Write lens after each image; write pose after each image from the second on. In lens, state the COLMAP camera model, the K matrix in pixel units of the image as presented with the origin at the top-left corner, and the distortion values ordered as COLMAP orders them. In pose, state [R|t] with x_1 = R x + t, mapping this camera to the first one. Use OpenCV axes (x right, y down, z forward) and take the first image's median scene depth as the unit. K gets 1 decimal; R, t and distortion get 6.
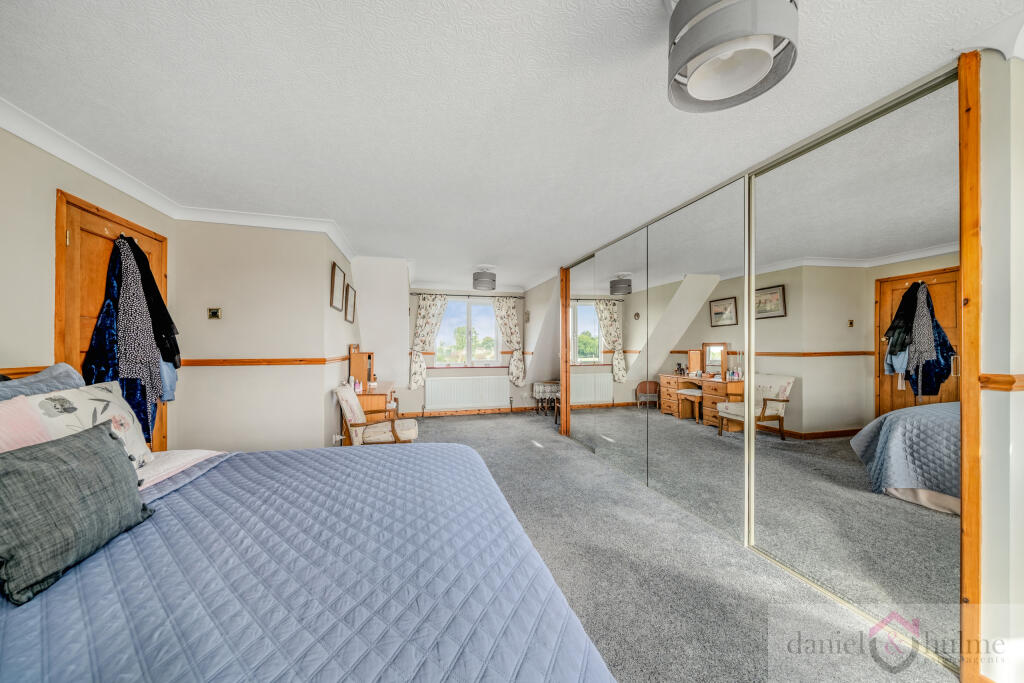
lens RADIAL K [[354.6, 0, 509.5], [0, 354.6, 344.7], [0, 0, 1]] dist [0.000655, 0.000348]
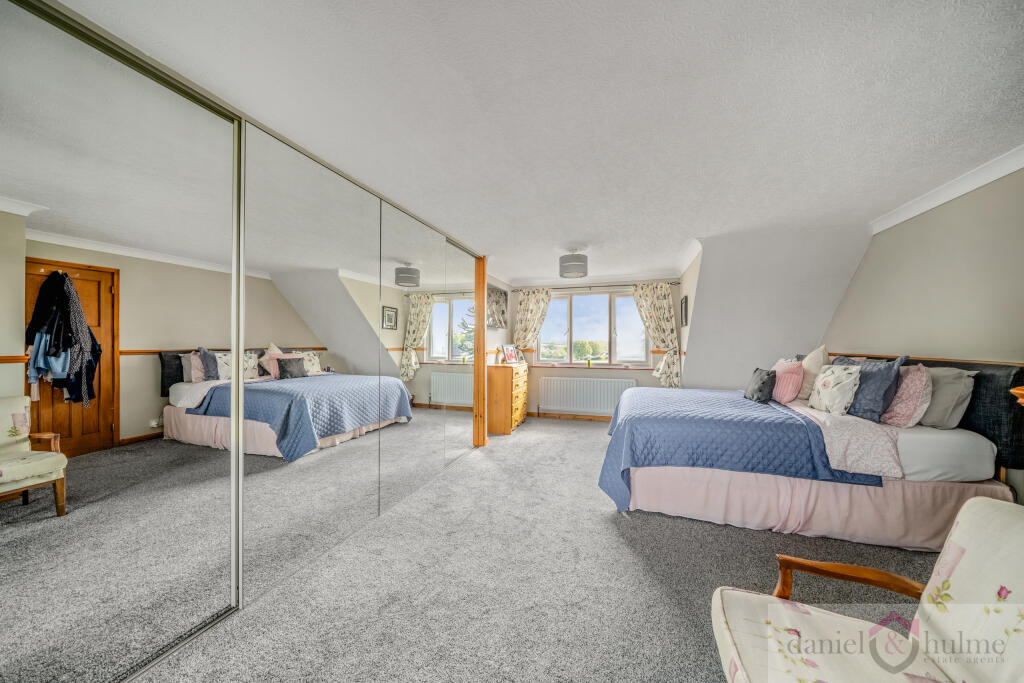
lens RADIAL K [[354.6, 0, 507.8], [0, 354.6, 344.1], [0, 0, 1]] dist [0.000655, 0.000348]
pose [[-0.823310, 0.008433, 0.567529, -0.244148], [0.005286, 0.999960, -0.007190, 0.011017], [-0.567567, -0.002920, -0.823322, 1.127992]]
